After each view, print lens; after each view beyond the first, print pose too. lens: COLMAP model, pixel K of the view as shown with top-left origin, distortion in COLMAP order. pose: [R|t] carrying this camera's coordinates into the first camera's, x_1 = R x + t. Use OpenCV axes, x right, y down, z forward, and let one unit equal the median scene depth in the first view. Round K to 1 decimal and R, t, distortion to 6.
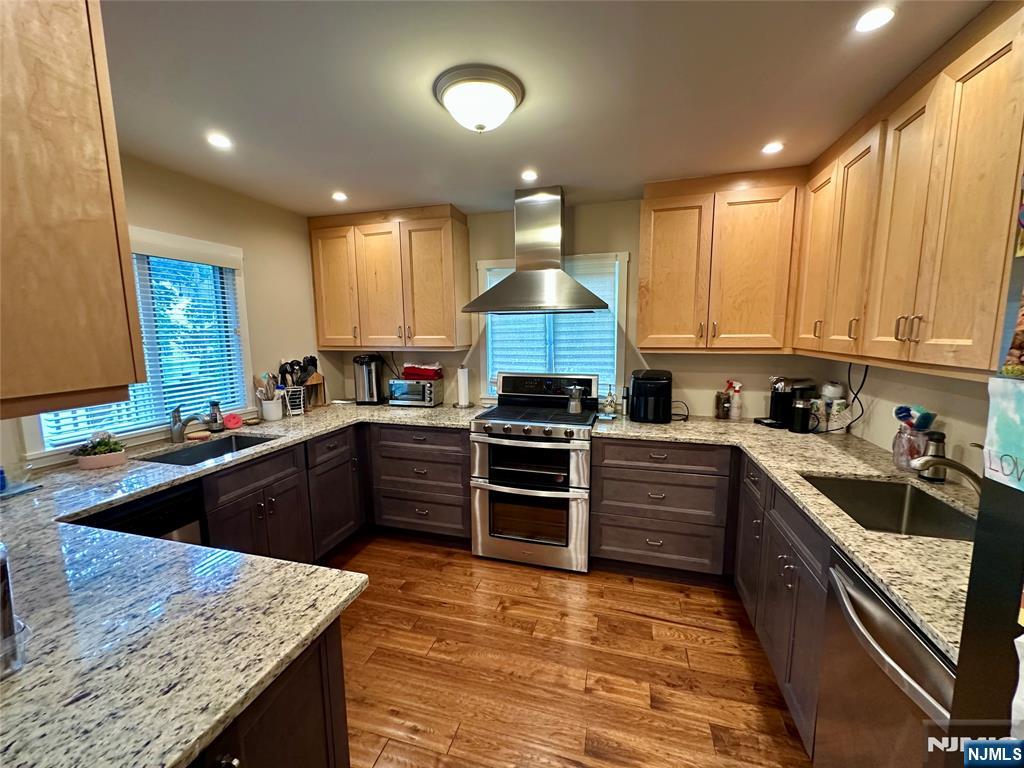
lens RADIAL K [[408.4, 0, 511.9], [0, 408.4, 382.9], [0, 0, 1]] dist [0.000917, 0.000191]
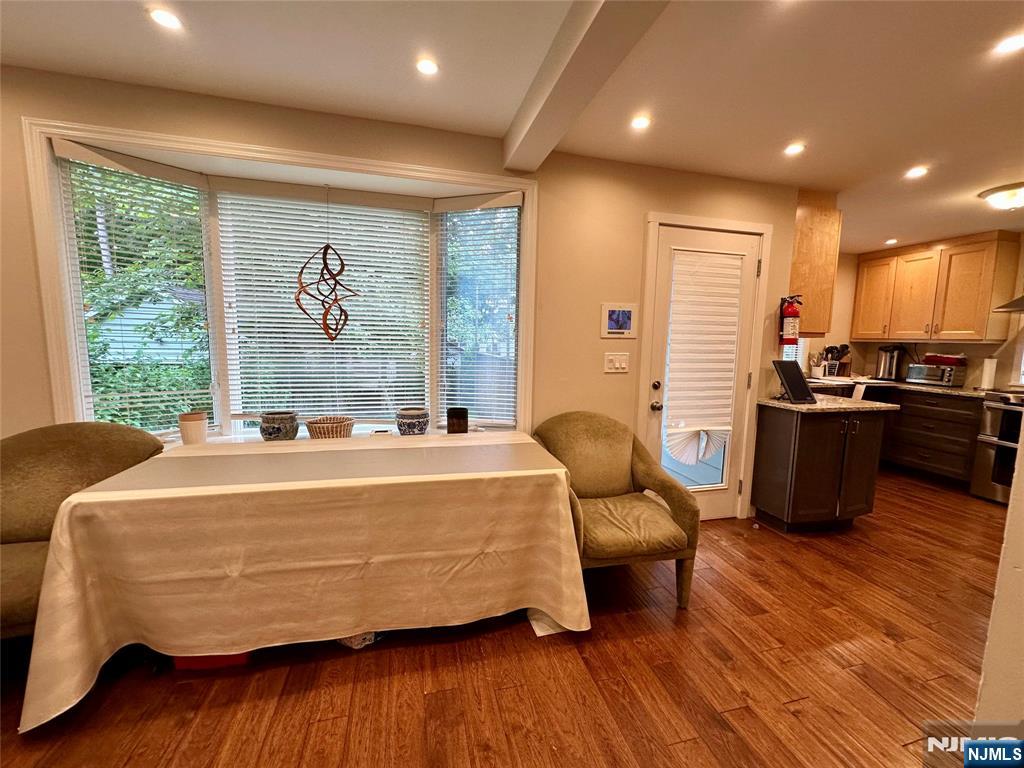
lens RADIAL K [[408.4, 0, 513.1], [0, 408.4, 383.6], [0, 0, 1]] dist [0.000917, 0.000191]
pose [[0.503716, 0.114622, -0.856231, 0.223132], [-0.136414, 0.989277, 0.052181, 0.175933], [0.853031, 0.090518, 0.513951, -0.874798]]
